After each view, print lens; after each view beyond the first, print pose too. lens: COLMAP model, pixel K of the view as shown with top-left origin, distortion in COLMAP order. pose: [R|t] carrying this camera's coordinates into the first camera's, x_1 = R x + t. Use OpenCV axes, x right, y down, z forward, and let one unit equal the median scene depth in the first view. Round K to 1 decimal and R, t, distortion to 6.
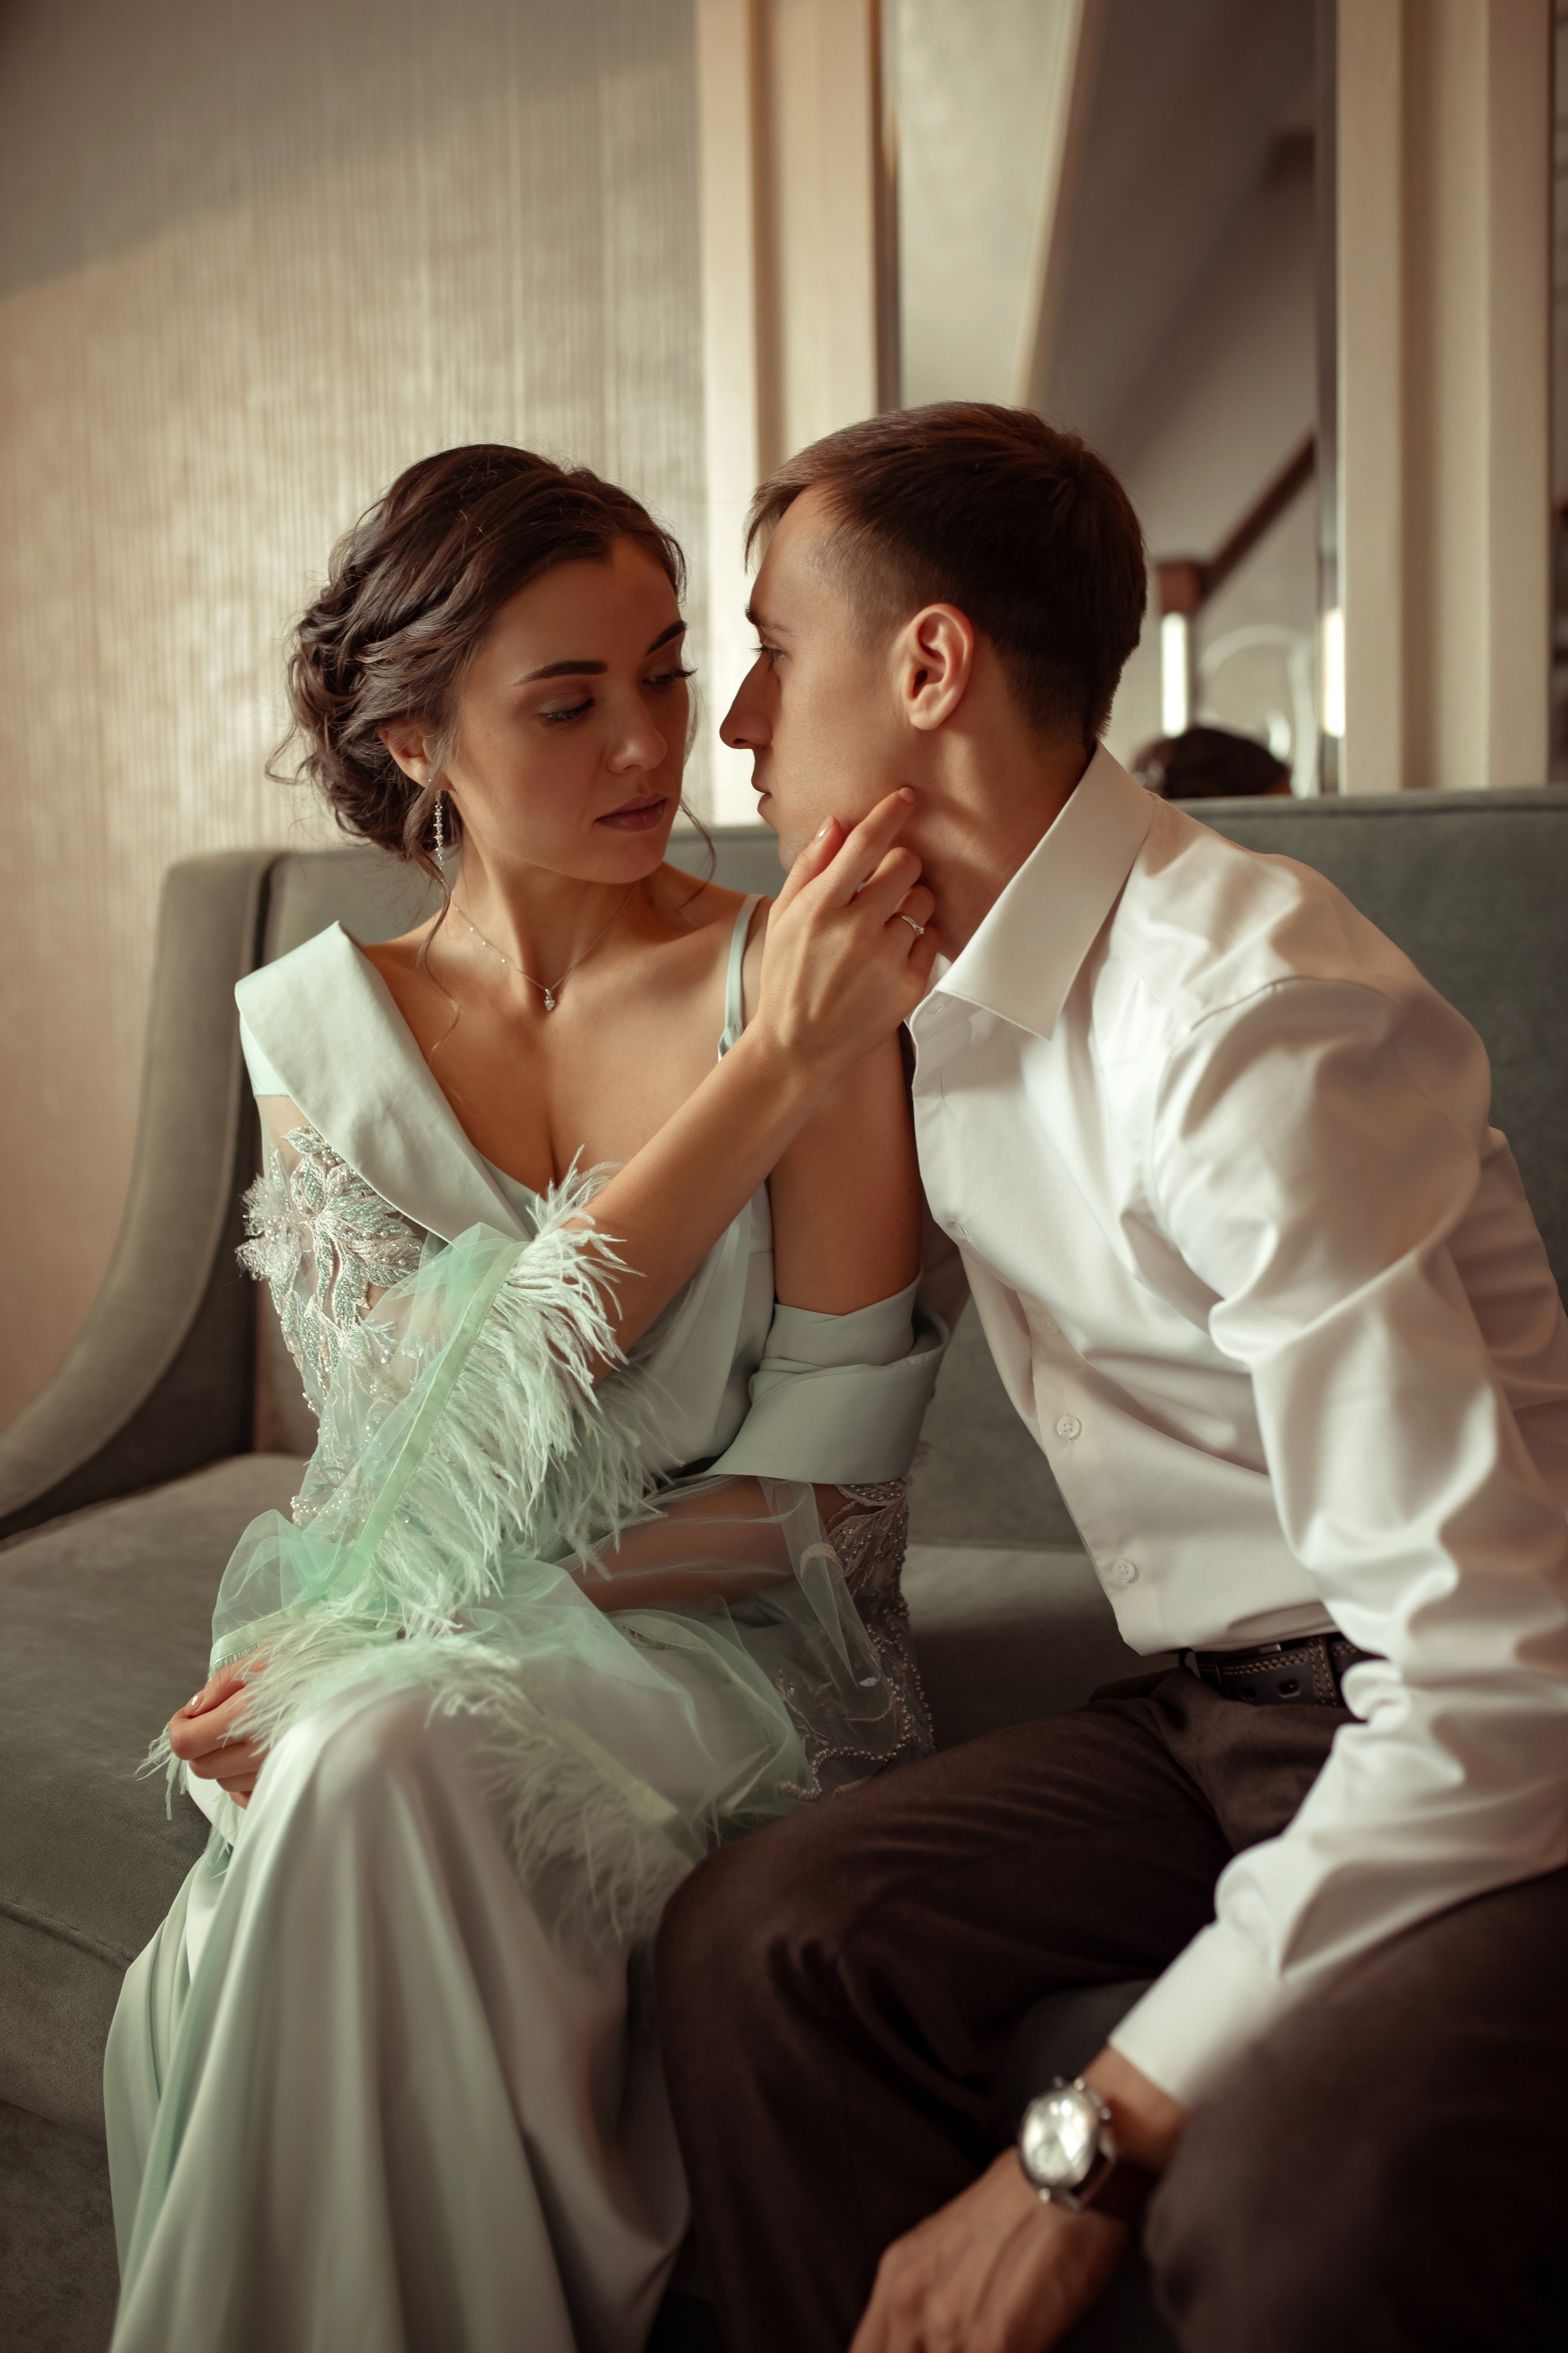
lens RADIAL K [[2353.9, 0, 784.0], [0, 2353.9, 1176.5], [0, 0, 1]] dist [0.021148, 0.002549]
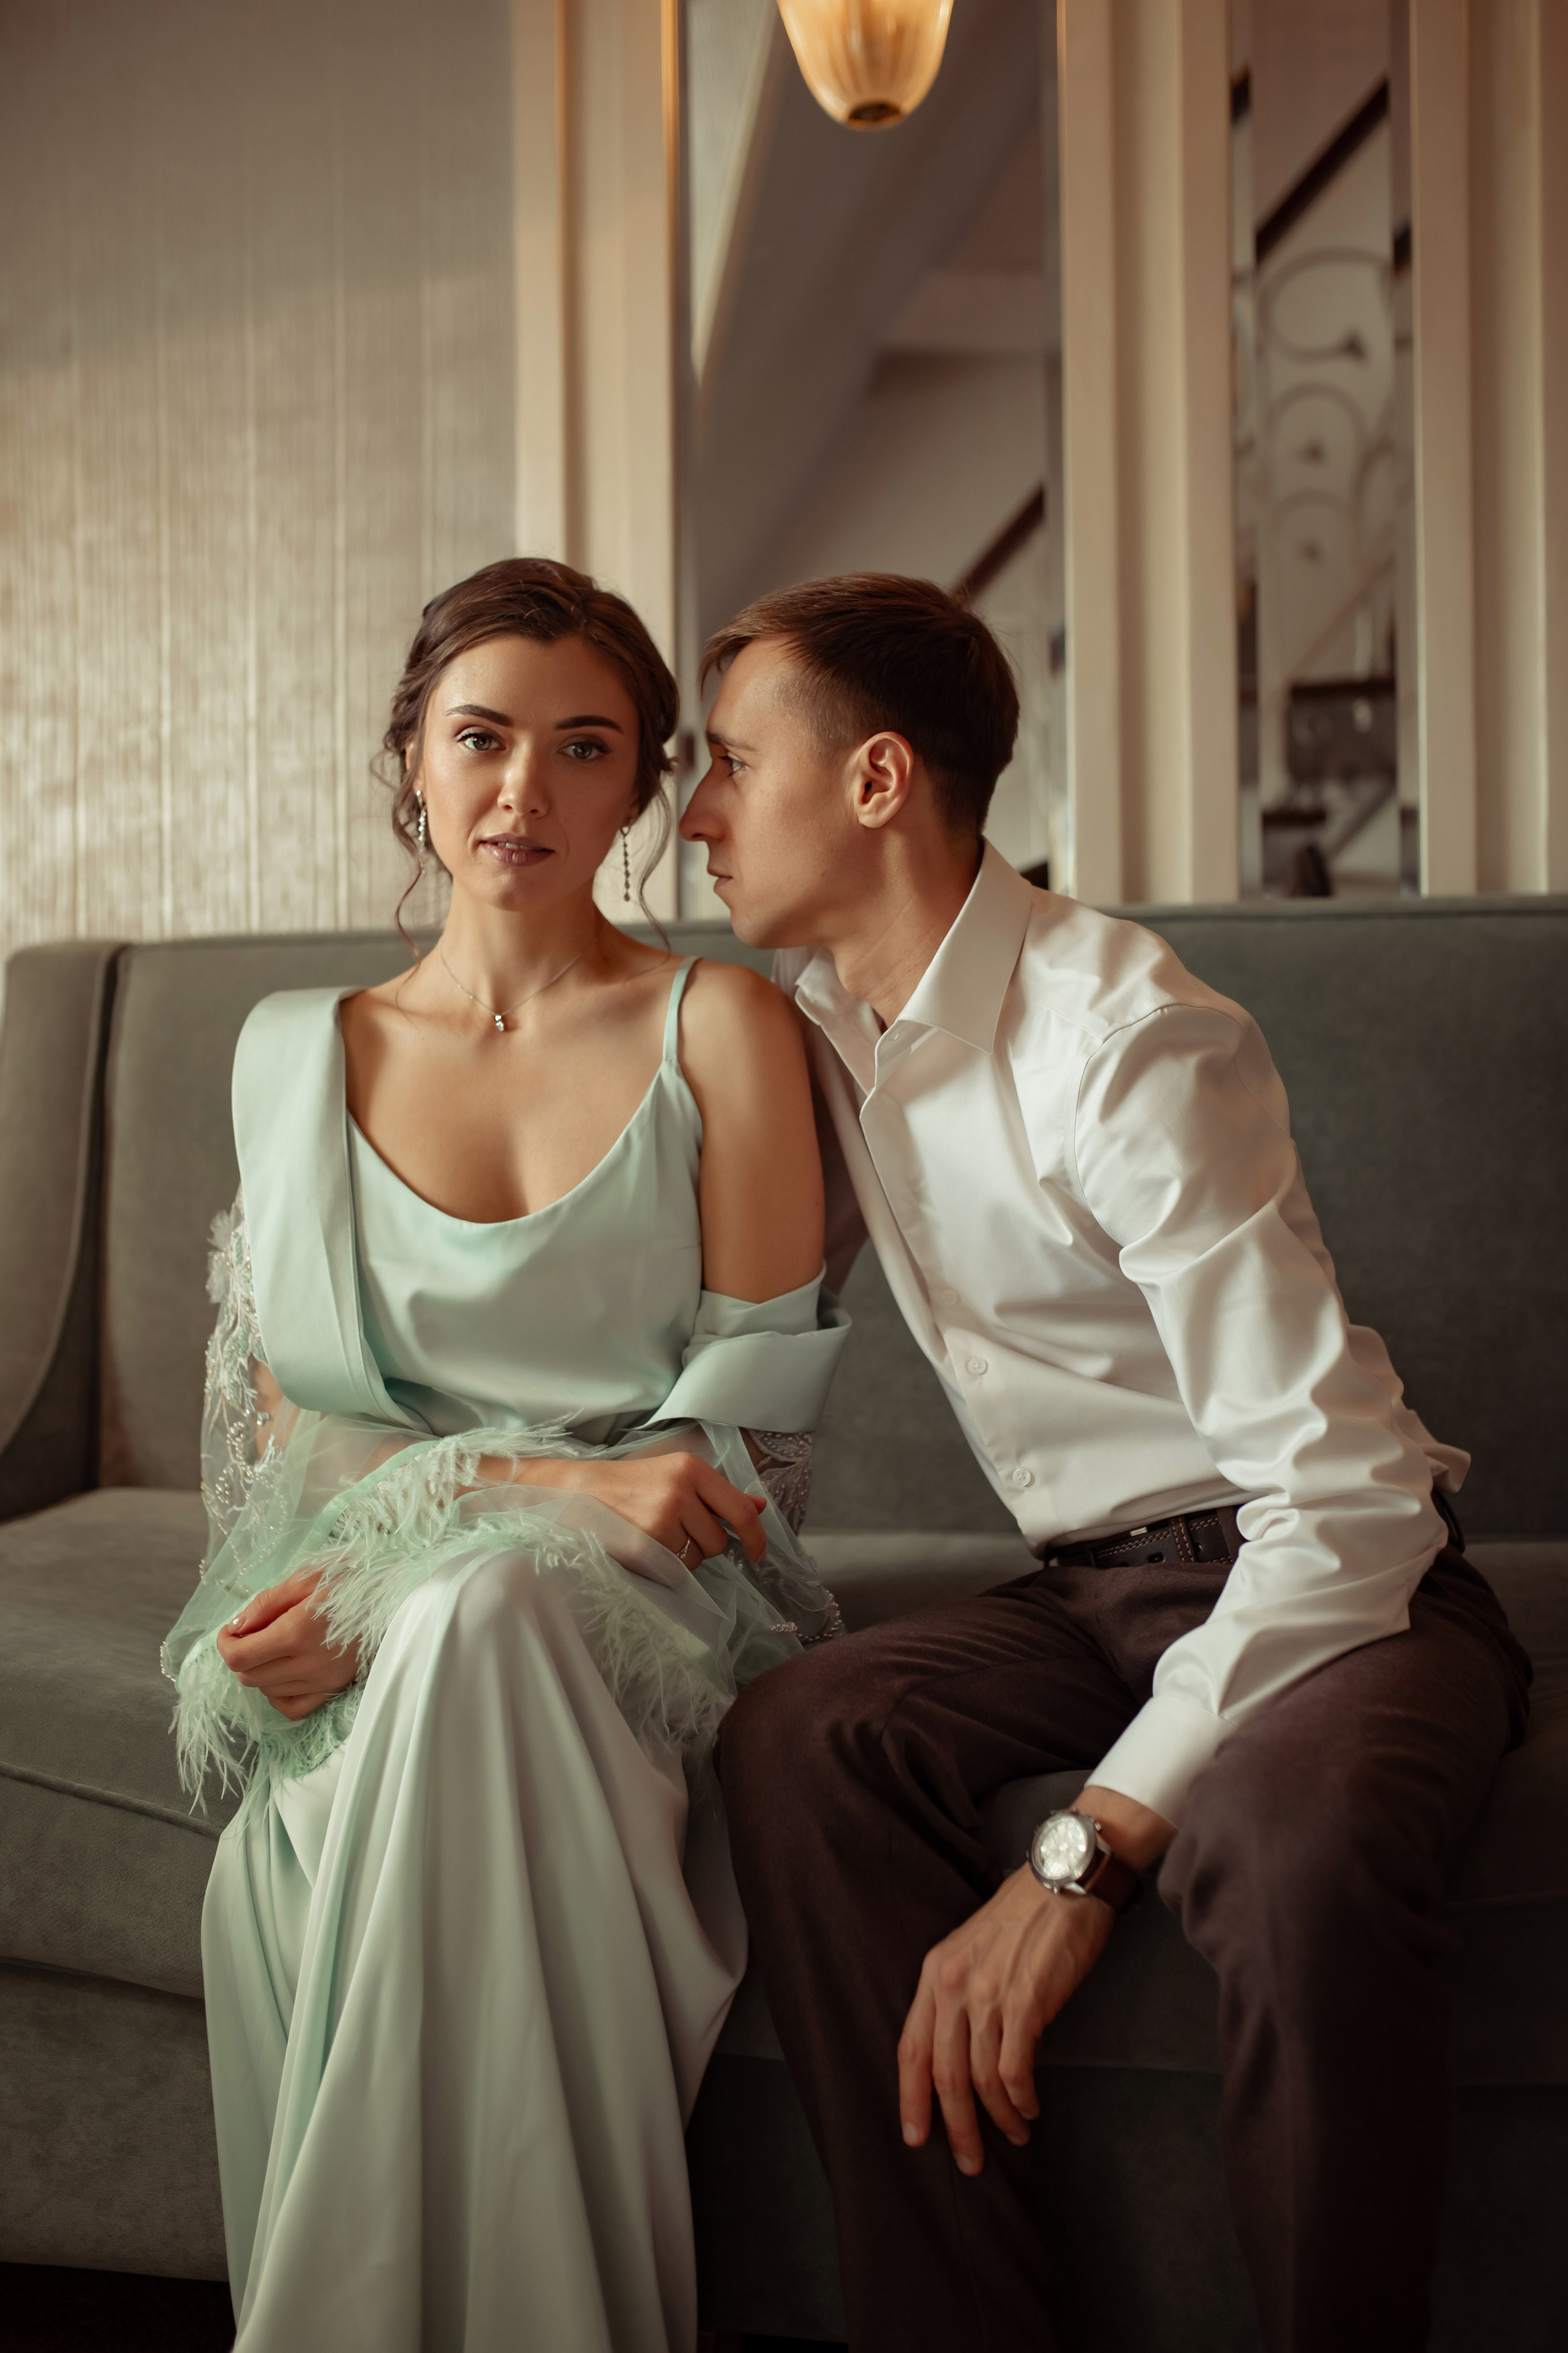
lens RADIAL K [[2337.7, 0, 784.0], [0, 2337.7, 1176.5], [0, 0, 1]] dist [0.045331, 0.012064]
pose [[0.981385, 0.002487, 0.192037, -0.262317], [0.010366, 0.997773, -0.065896, 0.100714], [-0.191773, 0.066660, 0.979173, -0.264663]]
